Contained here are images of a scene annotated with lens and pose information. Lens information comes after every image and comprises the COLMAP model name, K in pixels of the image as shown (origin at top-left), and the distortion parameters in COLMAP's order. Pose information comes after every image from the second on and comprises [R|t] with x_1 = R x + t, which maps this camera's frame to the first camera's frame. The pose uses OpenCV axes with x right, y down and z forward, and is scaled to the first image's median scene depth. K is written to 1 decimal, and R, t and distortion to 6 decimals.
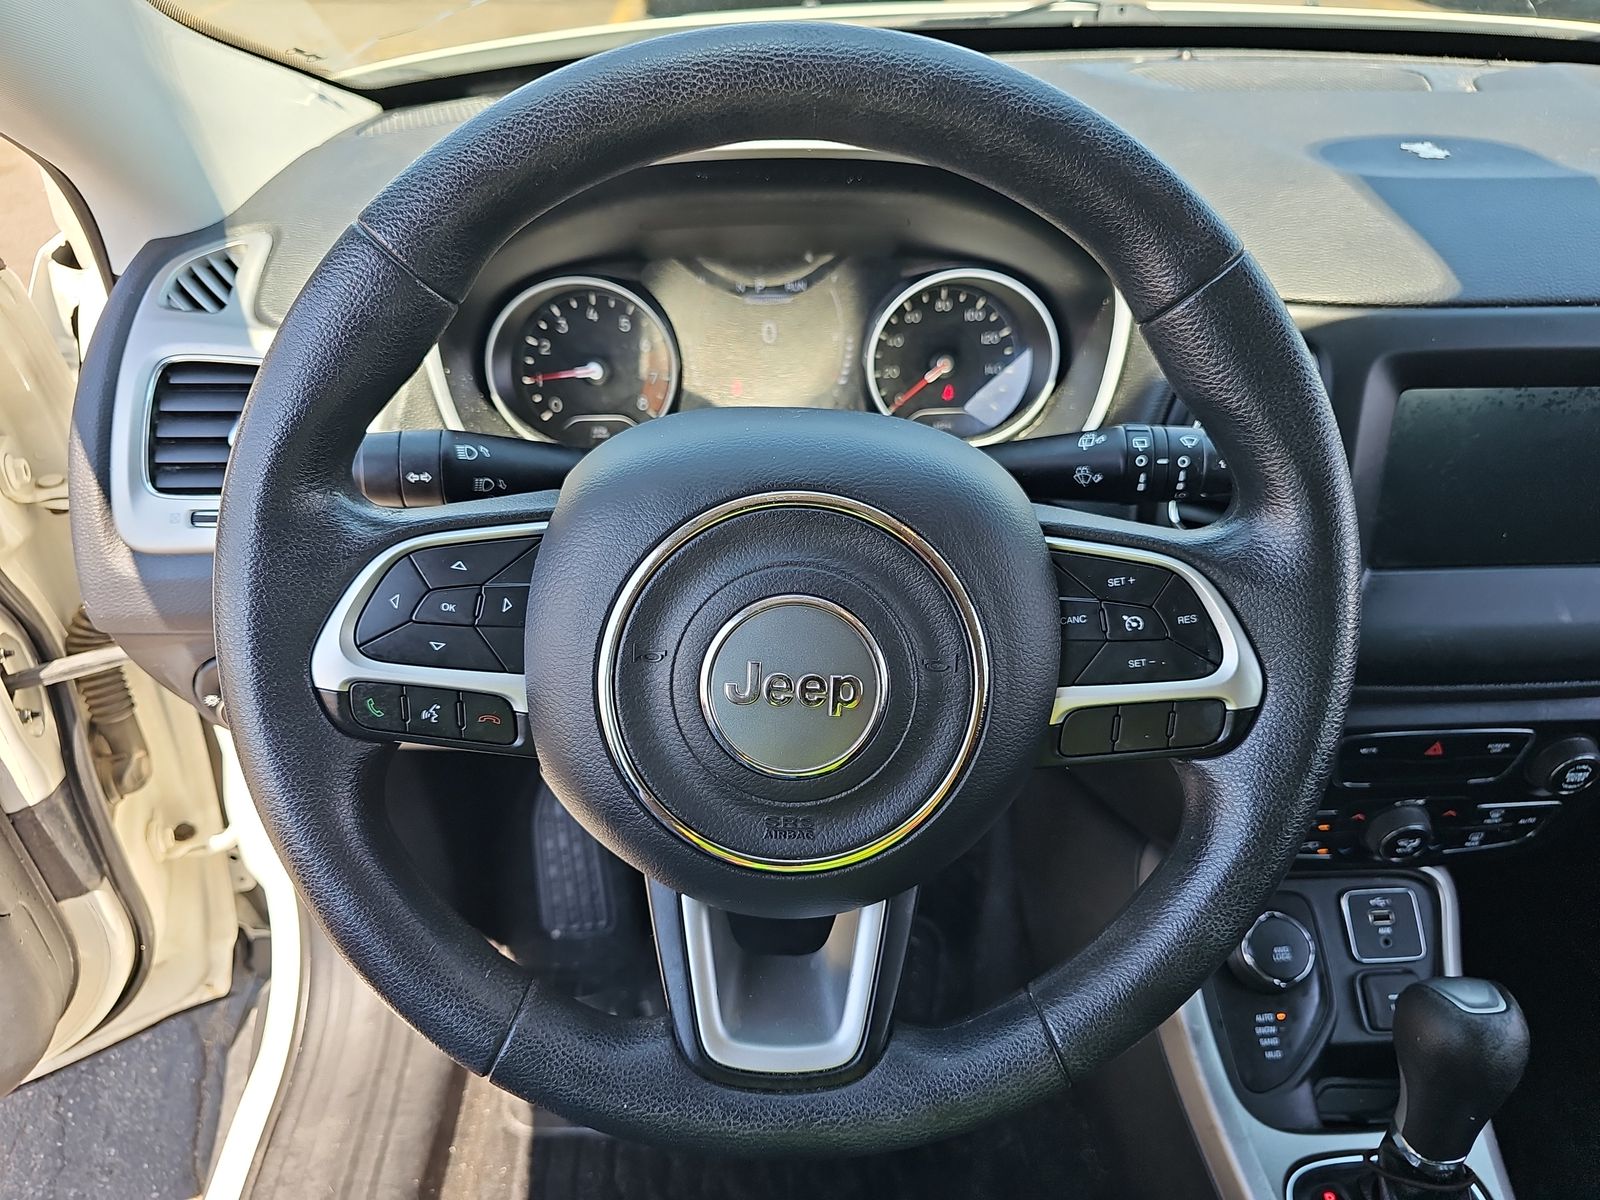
lens RADIAL K [[1074.4, 0, 800.0], [0, 1074.4, 597.1], [0, 0, 1]] dist [0.010958, -0.003891]
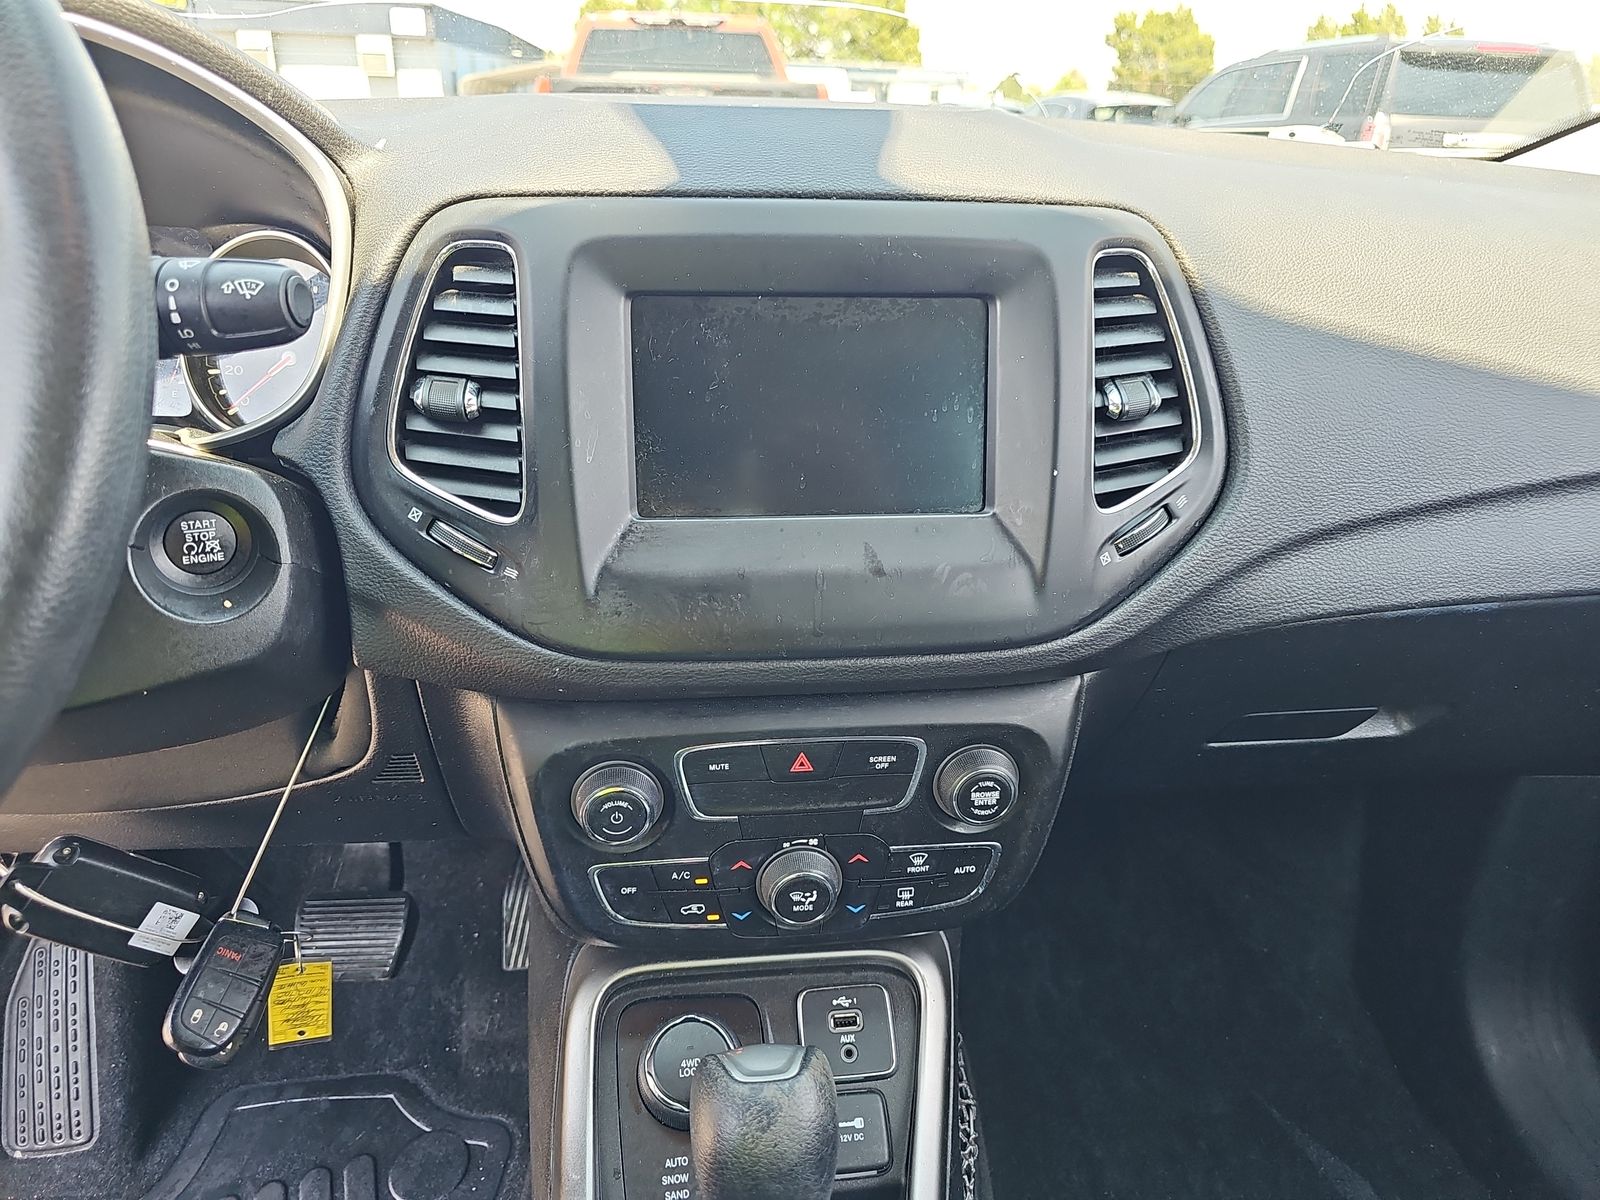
lens RADIAL K [[1074.4, 0, 801.5], [0, 1074.4, 596.5], [0, 0, 1]] dist [0.010958, -0.003891]
pose [[0.998295, -0.014235, 0.056599, 0.584845], [0.027269, 0.971196, -0.236717, 0.225398], [-0.051599, 0.237857, 0.969929, 0.200080]]
